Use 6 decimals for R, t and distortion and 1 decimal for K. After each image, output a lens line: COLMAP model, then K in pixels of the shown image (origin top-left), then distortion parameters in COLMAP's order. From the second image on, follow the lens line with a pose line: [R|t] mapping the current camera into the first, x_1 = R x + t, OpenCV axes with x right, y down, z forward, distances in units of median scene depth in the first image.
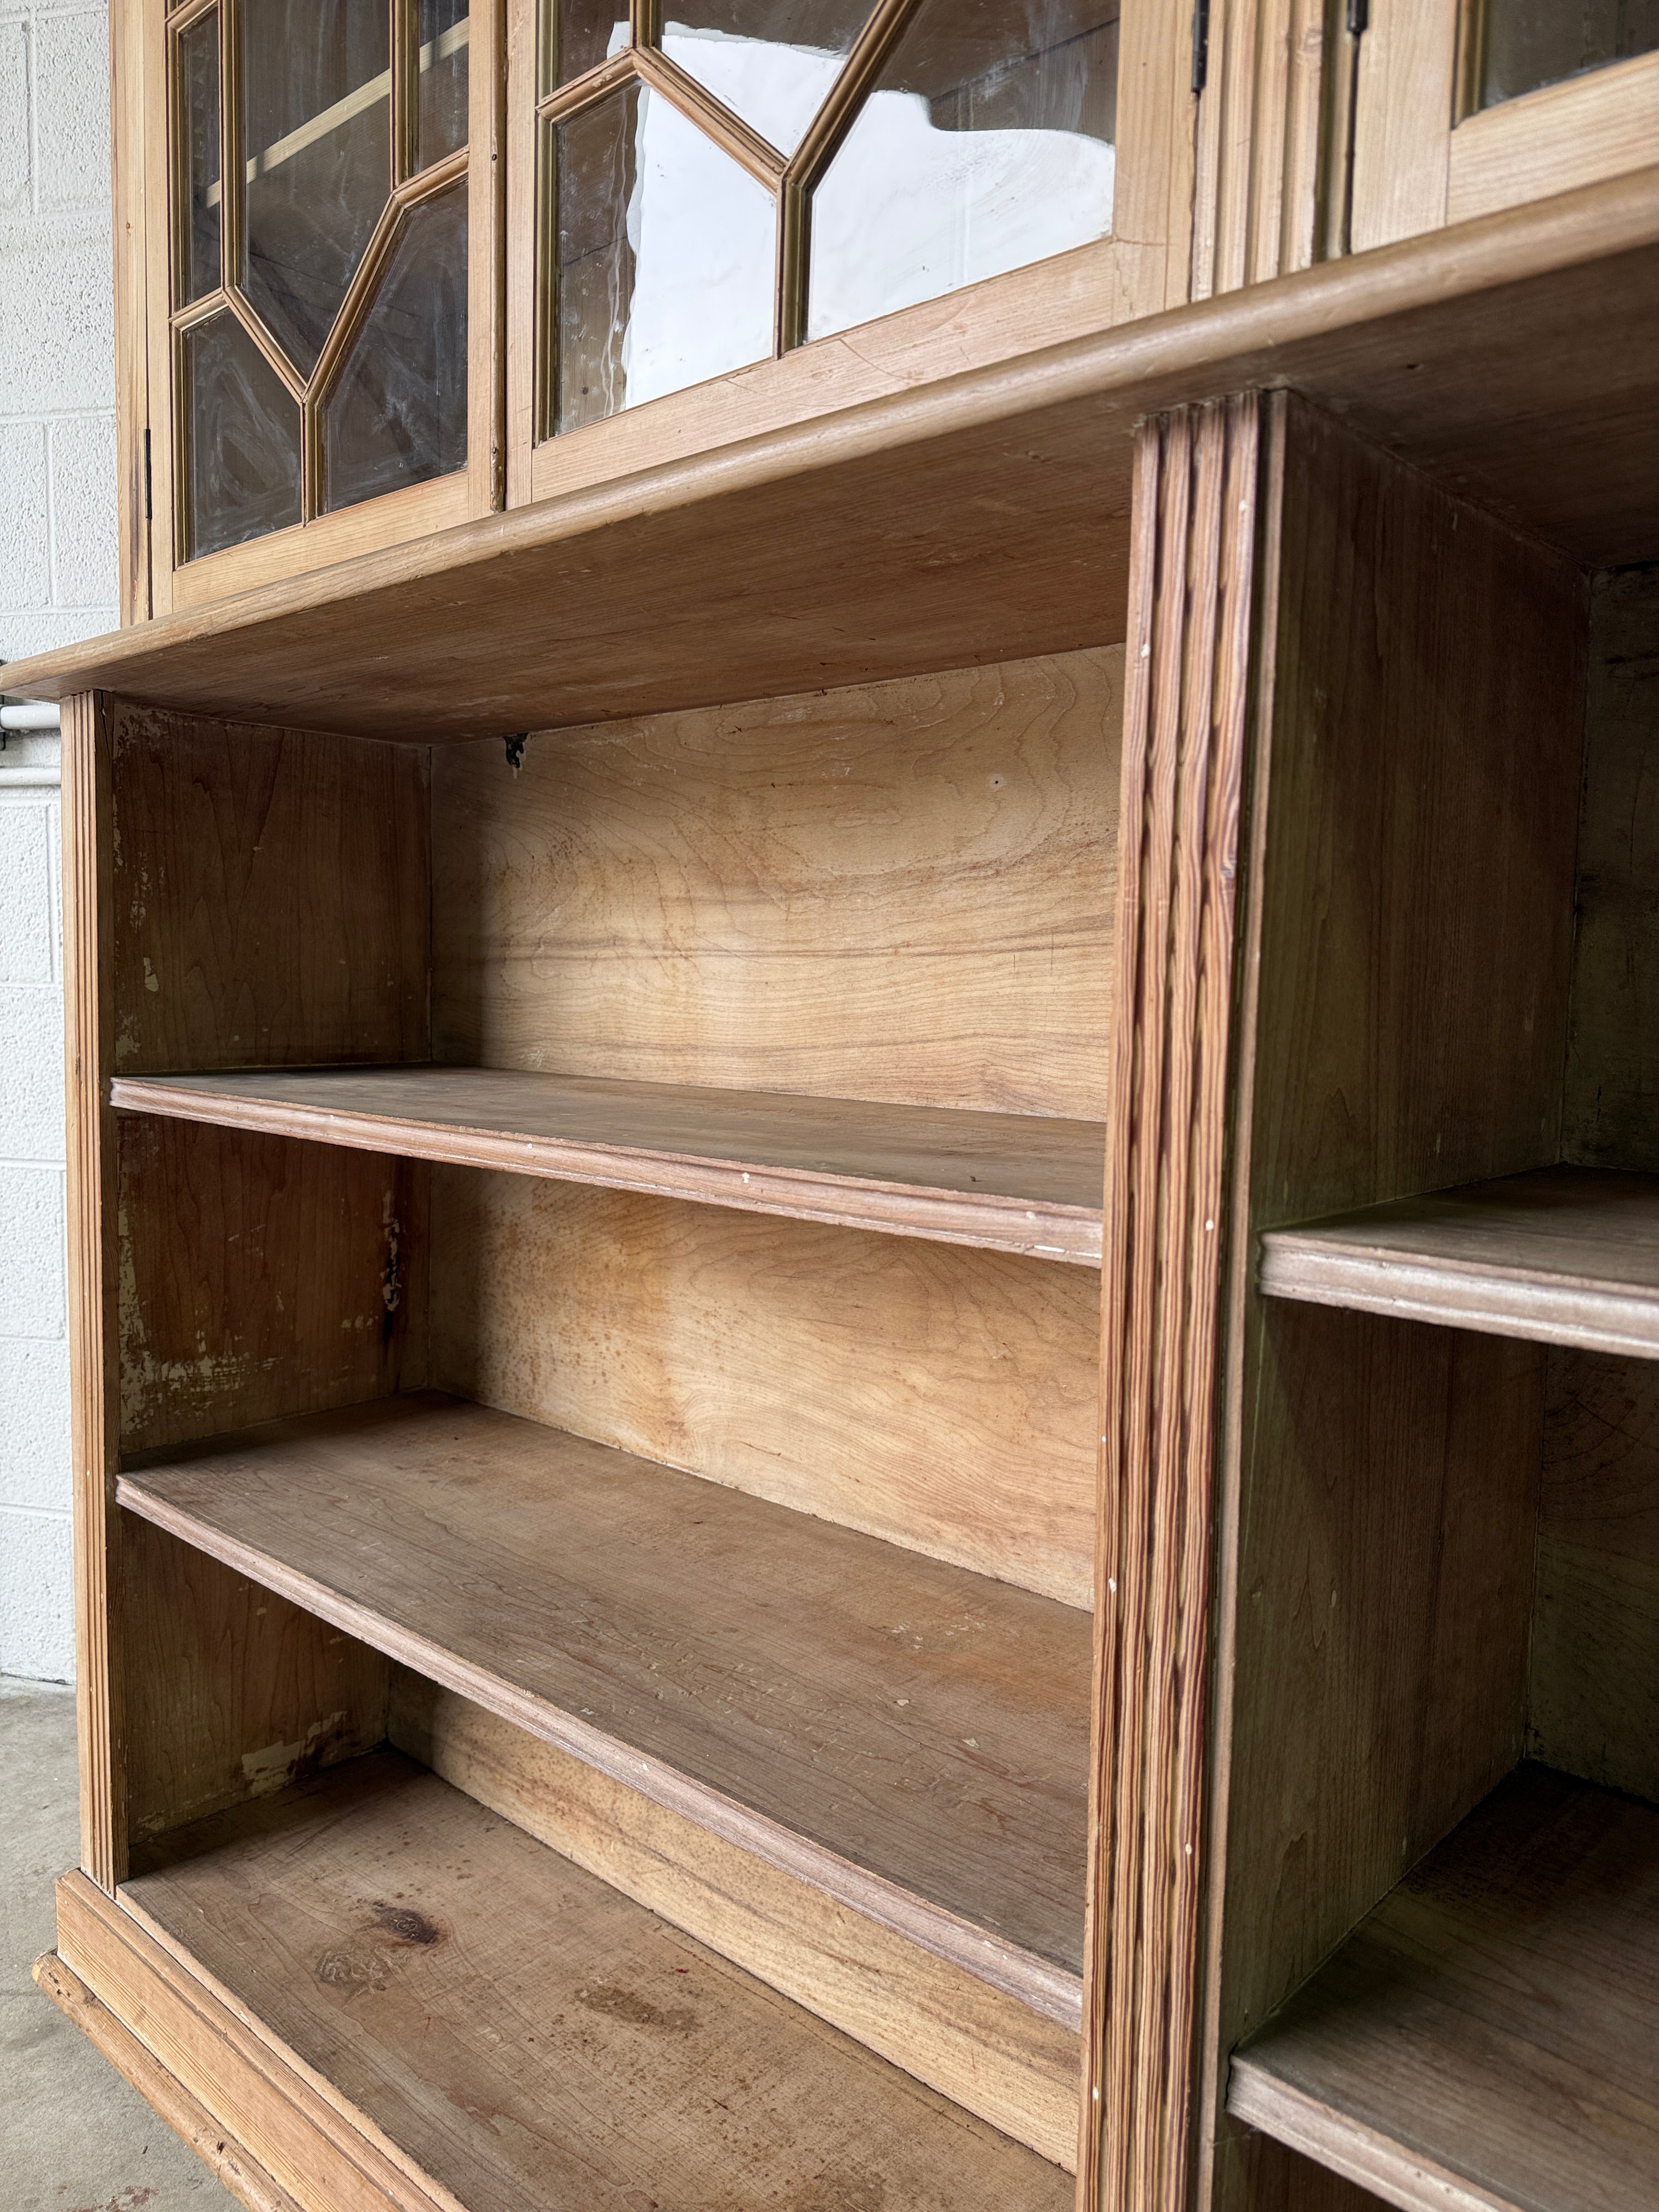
lens RADIAL K [[1559.0, 0, 834.1], [0, 1559.0, 1086.9], [0, 0, 1]] dist [0.072372, -0.084701]
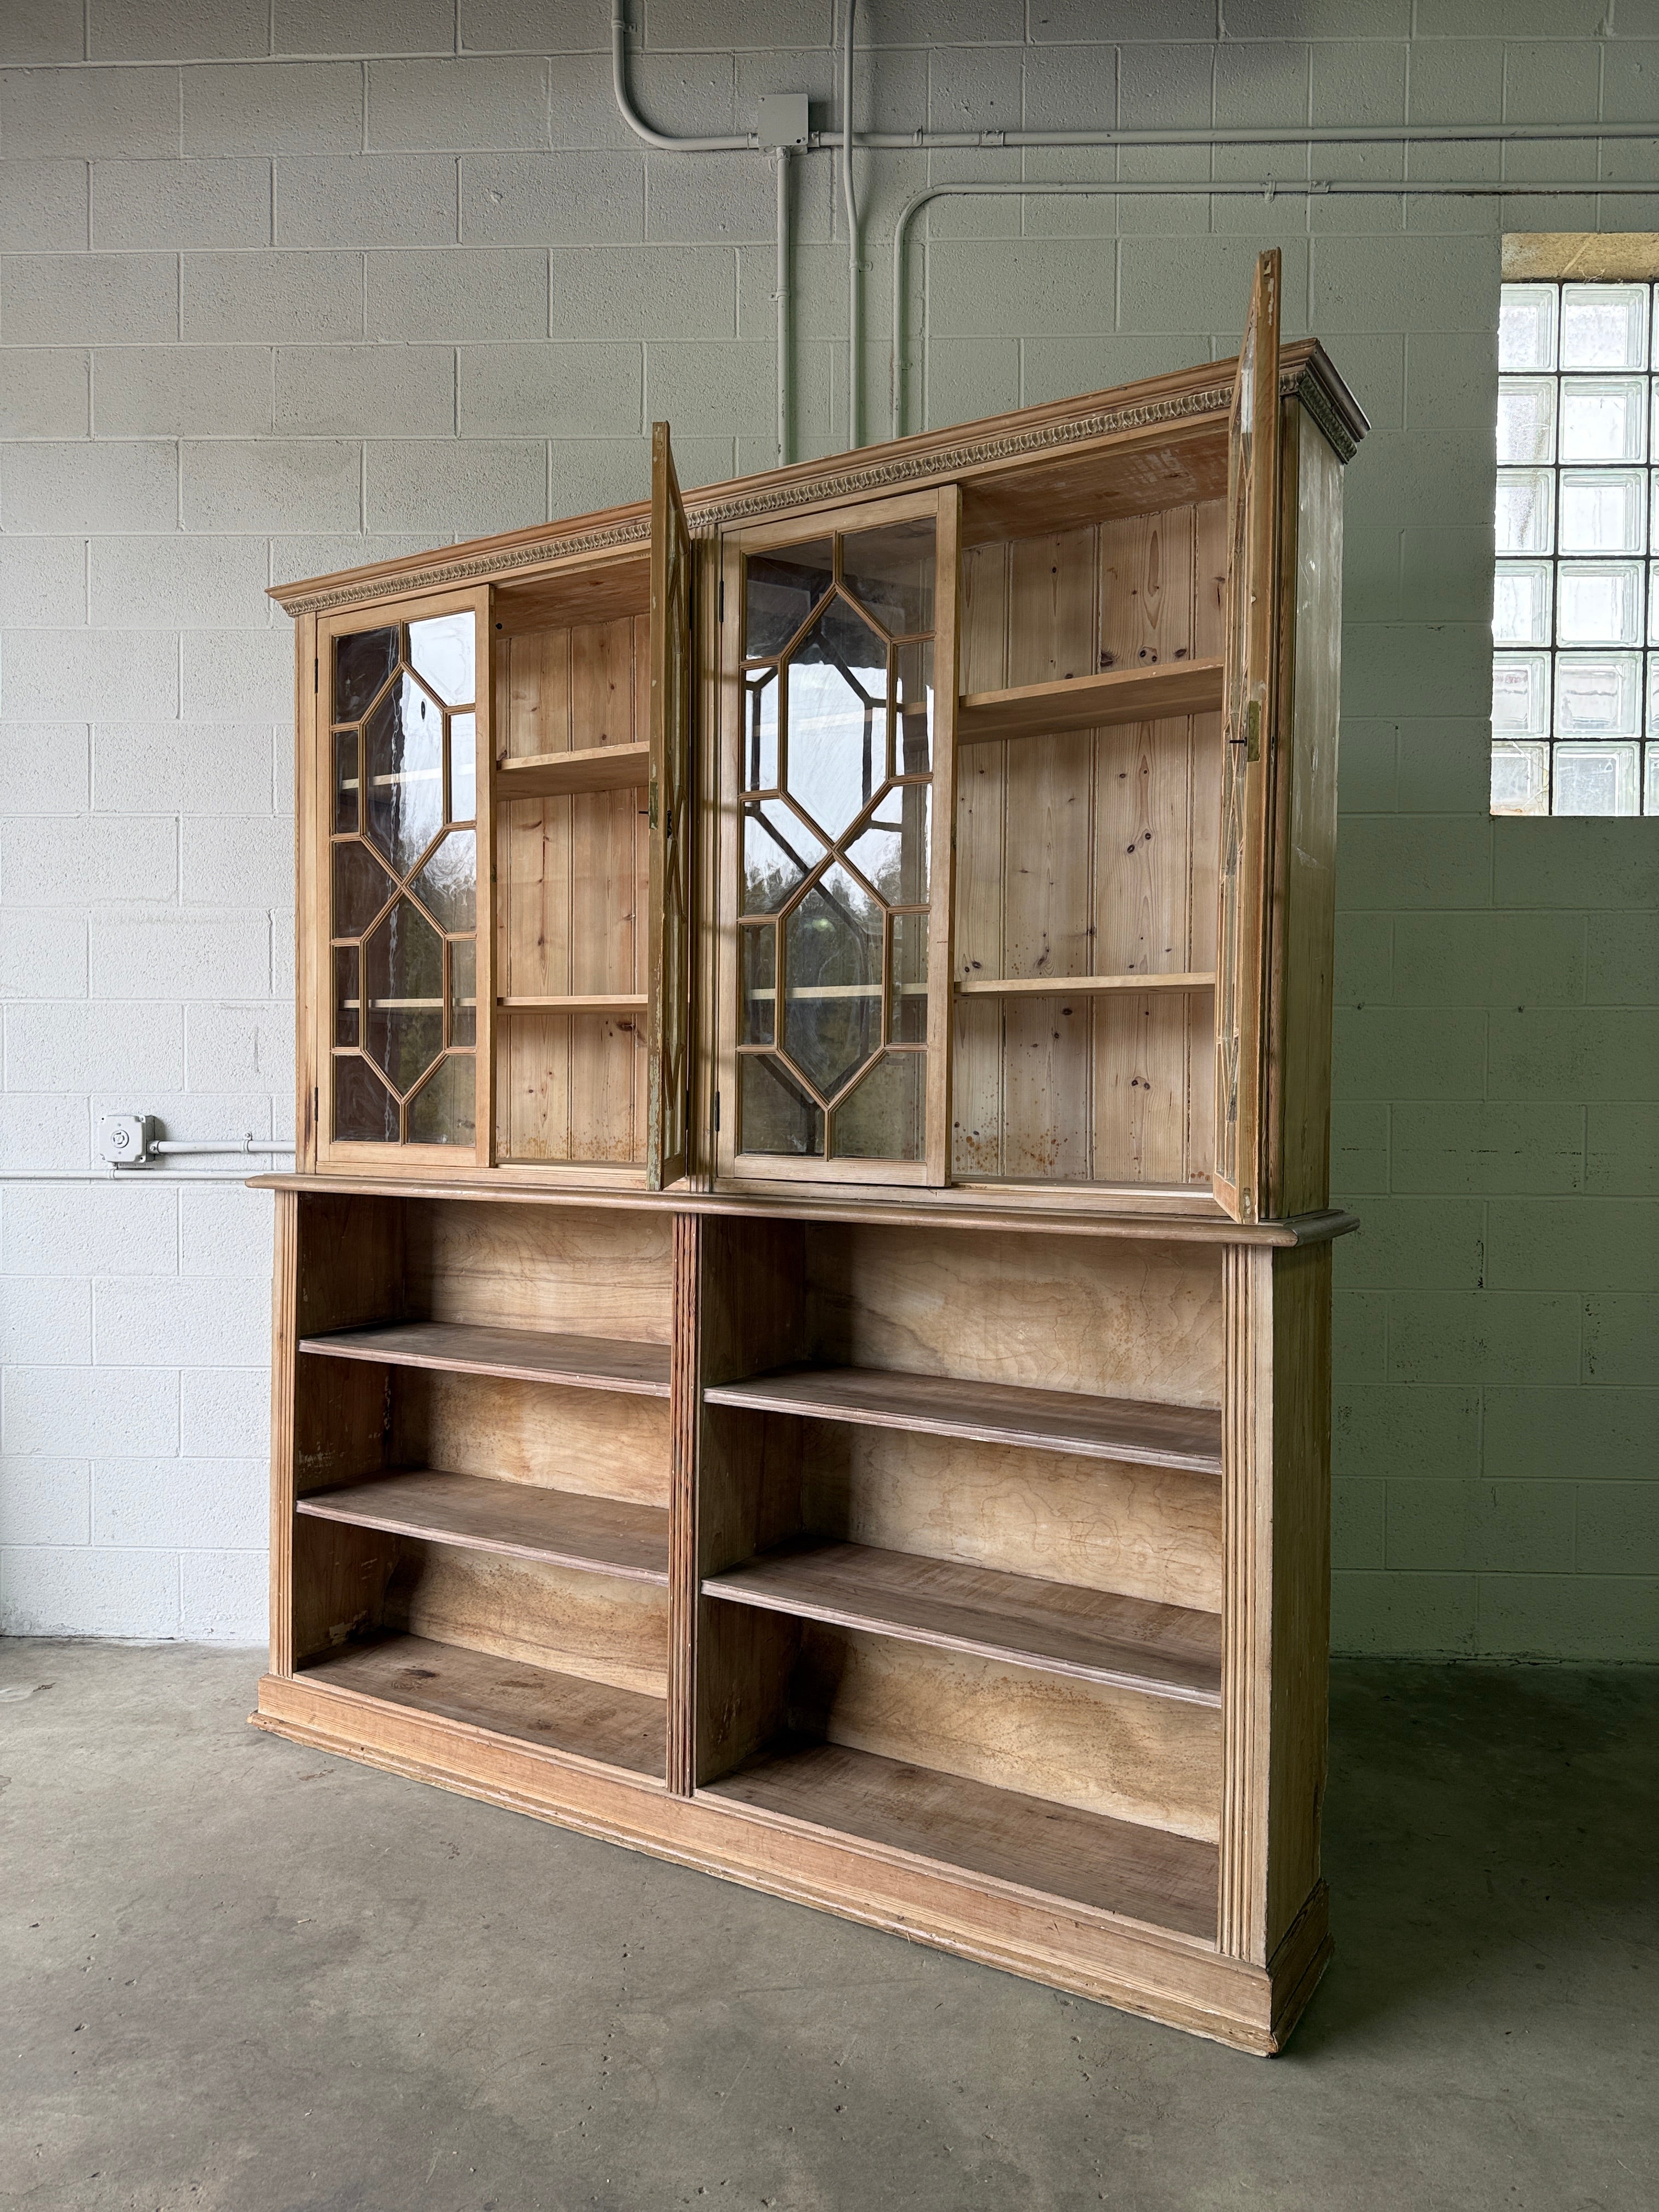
lens RADIAL K [[1559.5, 0, 835.8], [0, 1559.5, 1097.4], [0, 0, 1]] dist [0.057048, -0.059530]
pose [[0.979993, -0.011809, 0.198684, -0.114950], [0.025320, 0.997525, -0.065595, -0.212253], [-0.197417, 0.069313, 0.977866, -1.711442]]
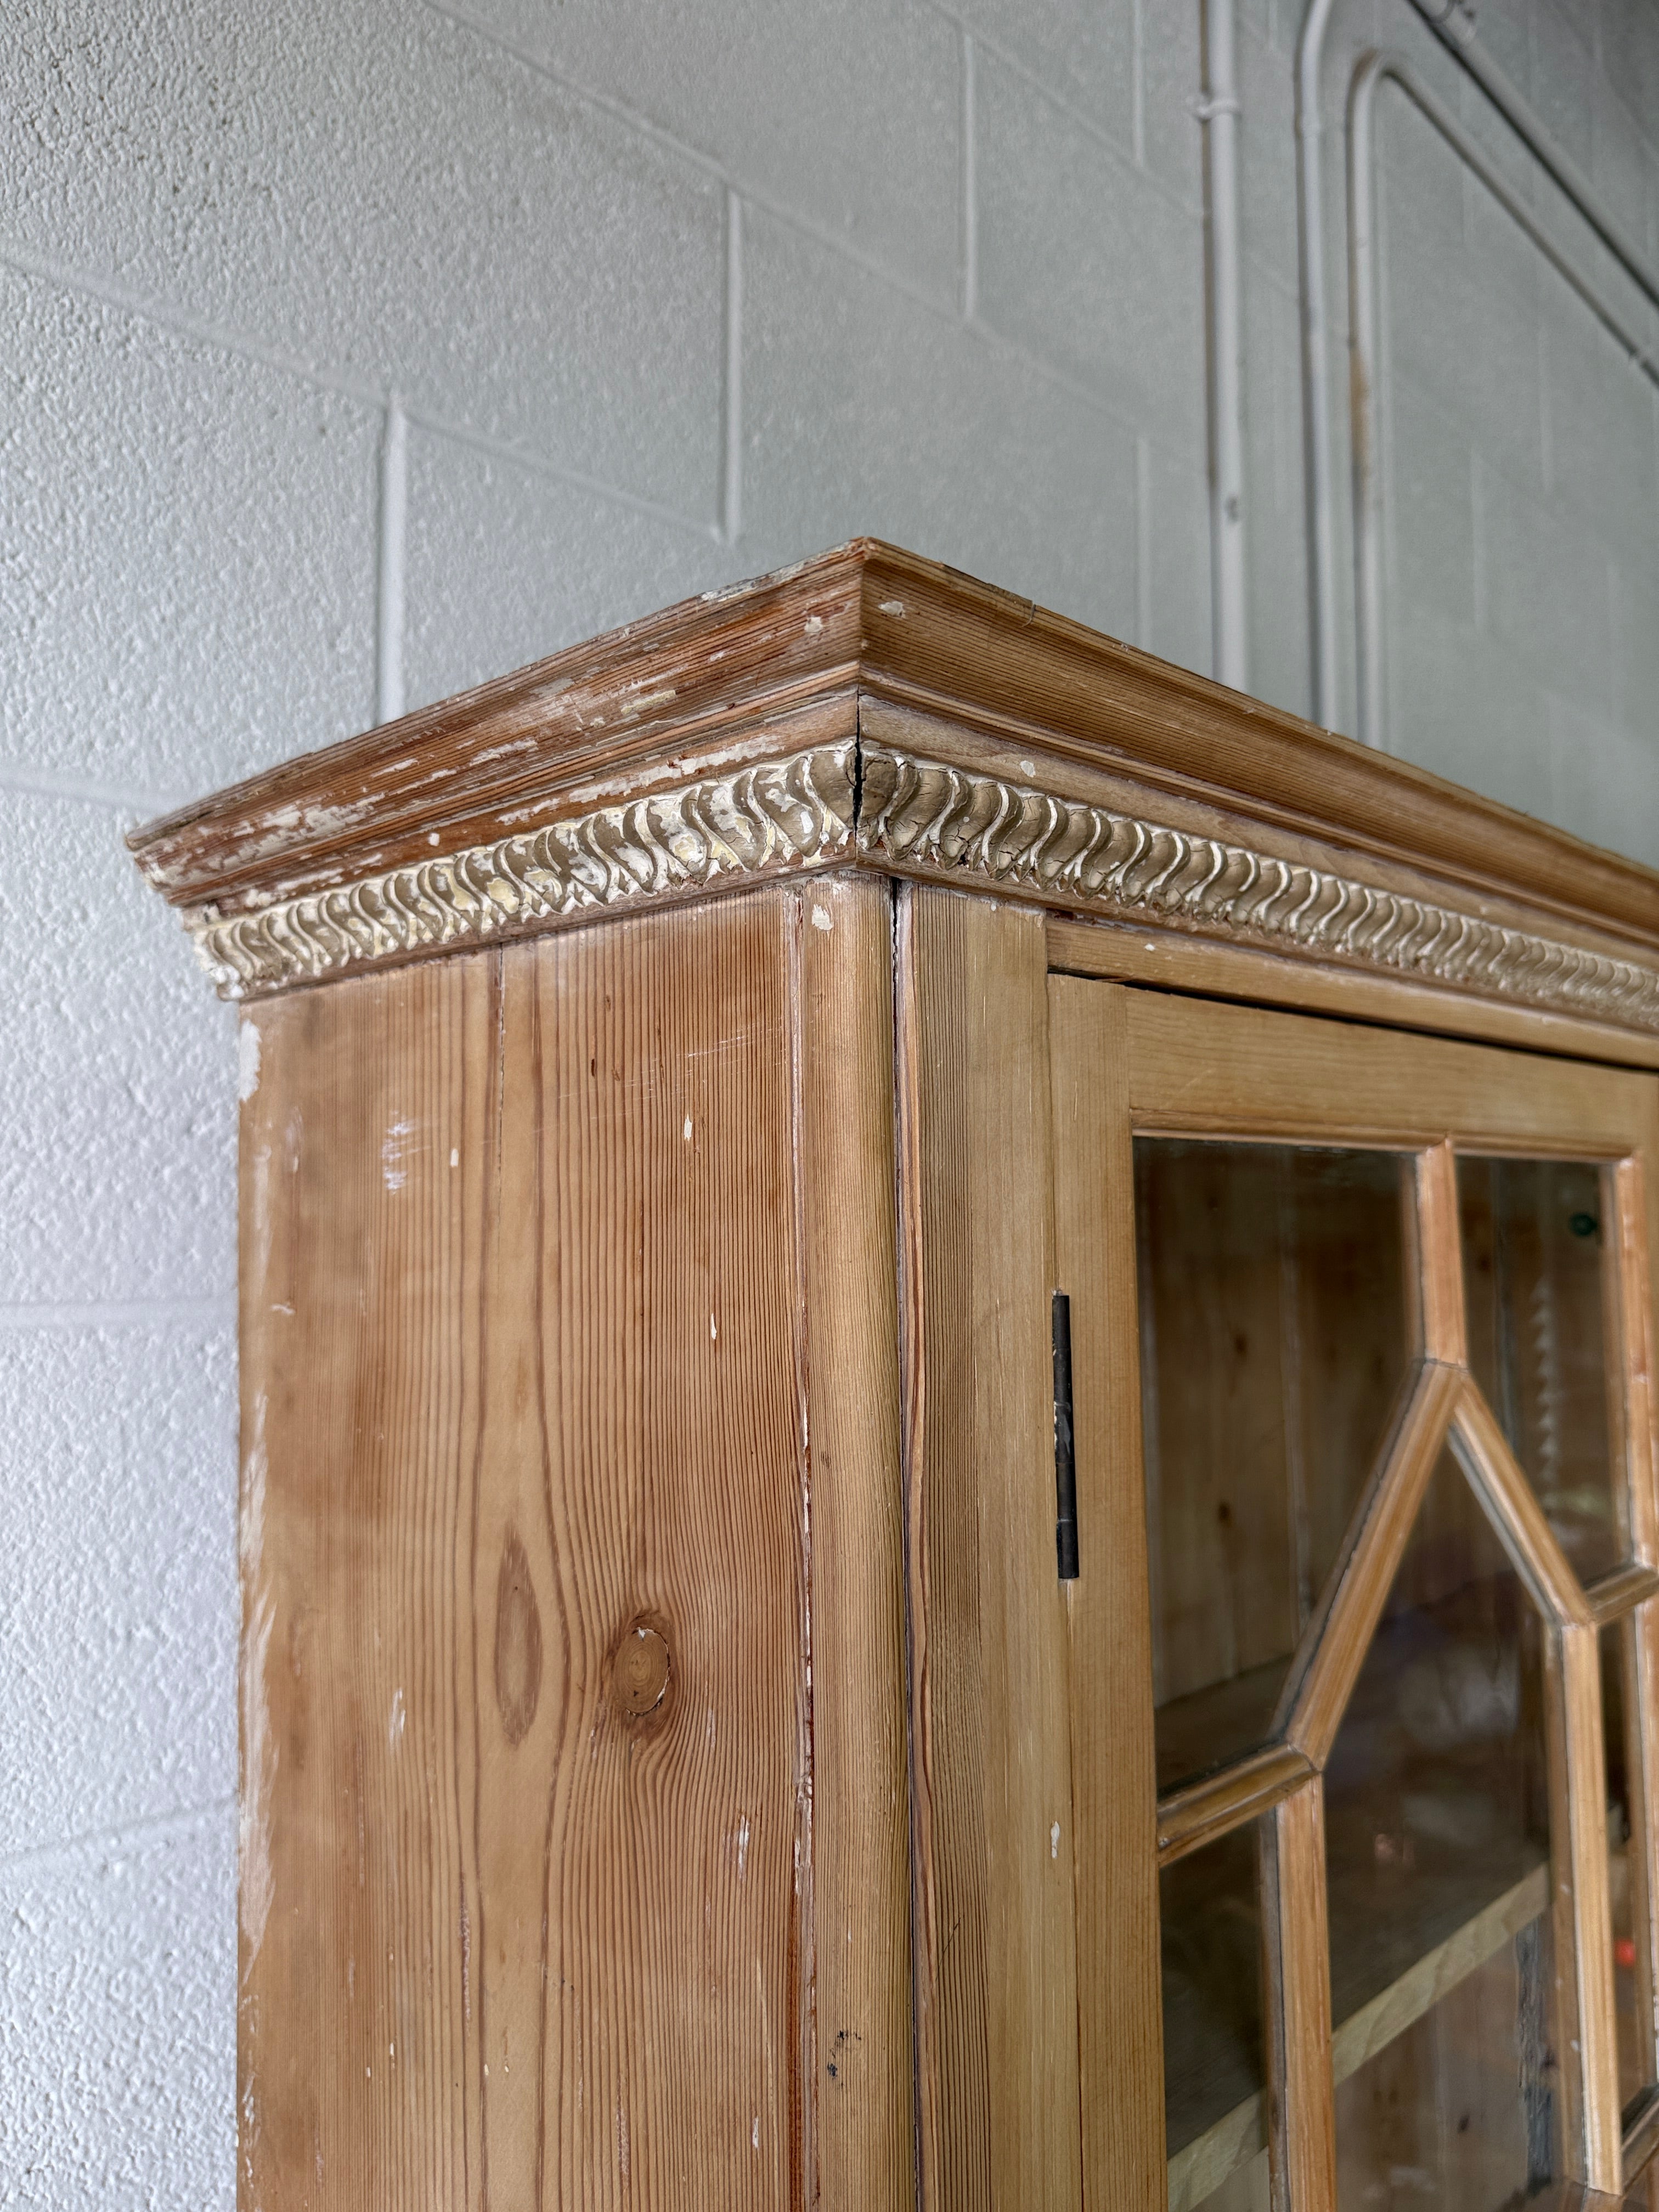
lens RADIAL K [[1583.2, 0, 871.7], [0, 1583.2, 1114.7], [0, 0, 1]] dist [0.091330, -0.195394]
pose [[0.008964, 0.045058, 0.998944, -0.761390], [0.091431, 0.994763, -0.045690, -1.159961], [-0.995771, 0.091744, 0.004797, 1.008209]]
